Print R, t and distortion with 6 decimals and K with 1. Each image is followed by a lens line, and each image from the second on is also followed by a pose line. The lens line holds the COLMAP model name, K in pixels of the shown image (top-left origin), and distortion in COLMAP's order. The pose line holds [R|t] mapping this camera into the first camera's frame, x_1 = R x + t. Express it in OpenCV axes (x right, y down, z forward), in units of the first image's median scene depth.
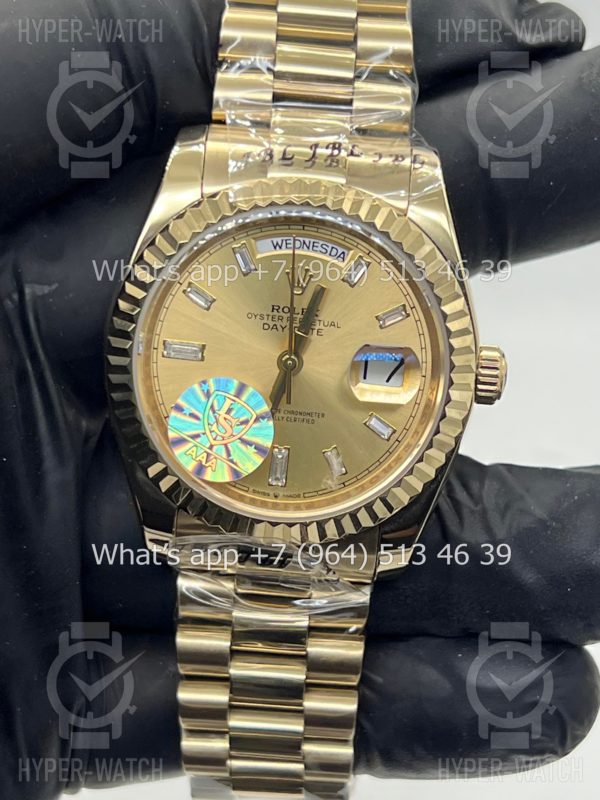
lens RADIAL K [[1796.6, 0, 308.0], [0, 1796.6, 397.6], [0, 0, 1]] dist [0.190080, 0.000000]
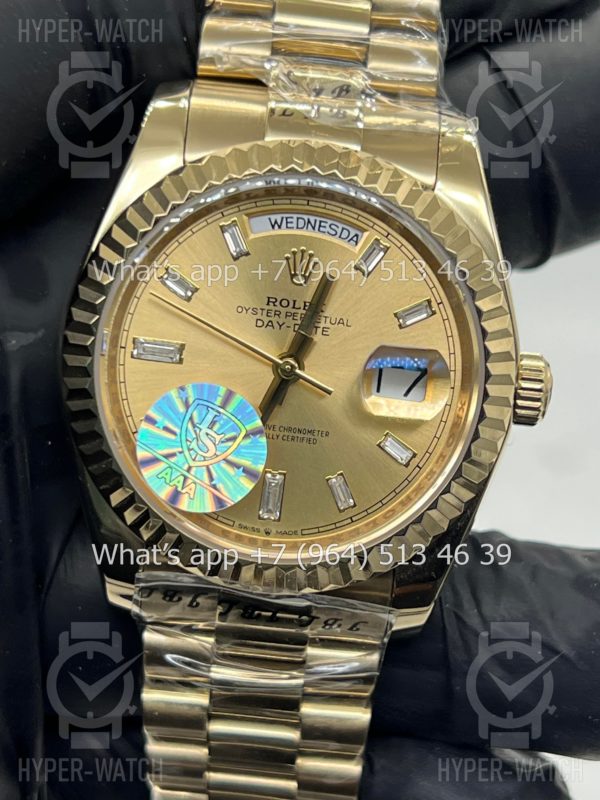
lens RADIAL K [[1796.6, 0, 306.7], [0, 1796.6, 394.6], [0, 0, 1]] dist [0.190080, 0.000000]
pose [[0.999699, 0.018976, 0.015534, -0.013979], [-0.018235, 0.998751, -0.046509, 0.030231], [-0.016397, 0.046212, 0.998797, 0.185972]]
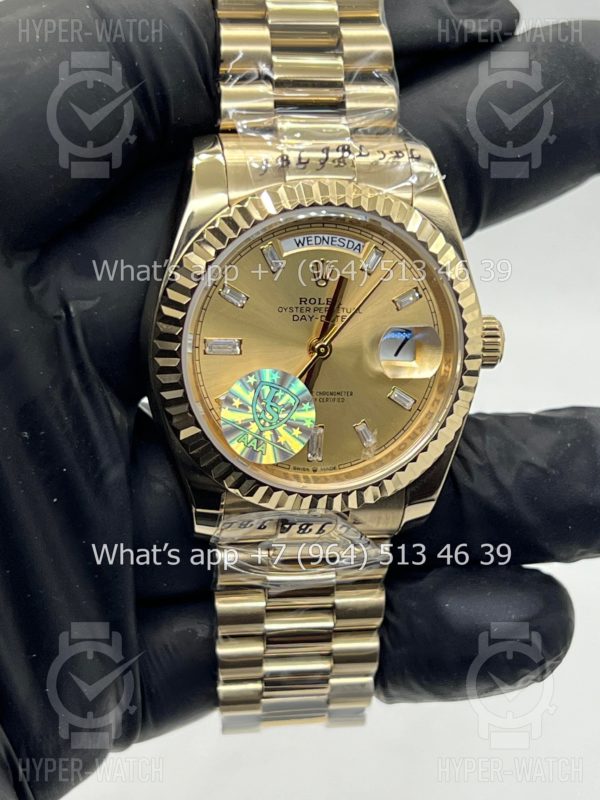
lens RADIAL K [[1796.6, 0, 294.1], [0, 1796.6, 399.7], [0, 0, 1]] dist [0.190080, 0.000000]
pose [[0.979549, -0.098438, 0.175480, -0.220408], [0.087338, 0.993723, 0.069912, -0.066483], [-0.181260, -0.053156, 0.981998, -0.077664]]
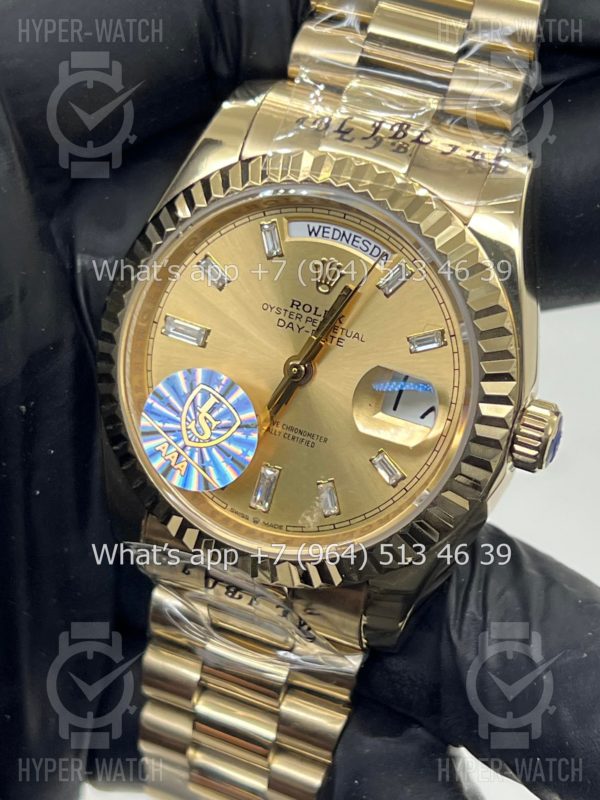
lens RADIAL K [[1796.6, 0, 297.8], [0, 1796.6, 398.9], [0, 0, 1]] dist [0.190080, 0.000000]
pose [[0.943901, 0.209861, -0.254968, 0.206957], [-0.210006, 0.977328, 0.026976, -0.028947], [0.254849, 0.028082, 0.966573, 0.183003]]
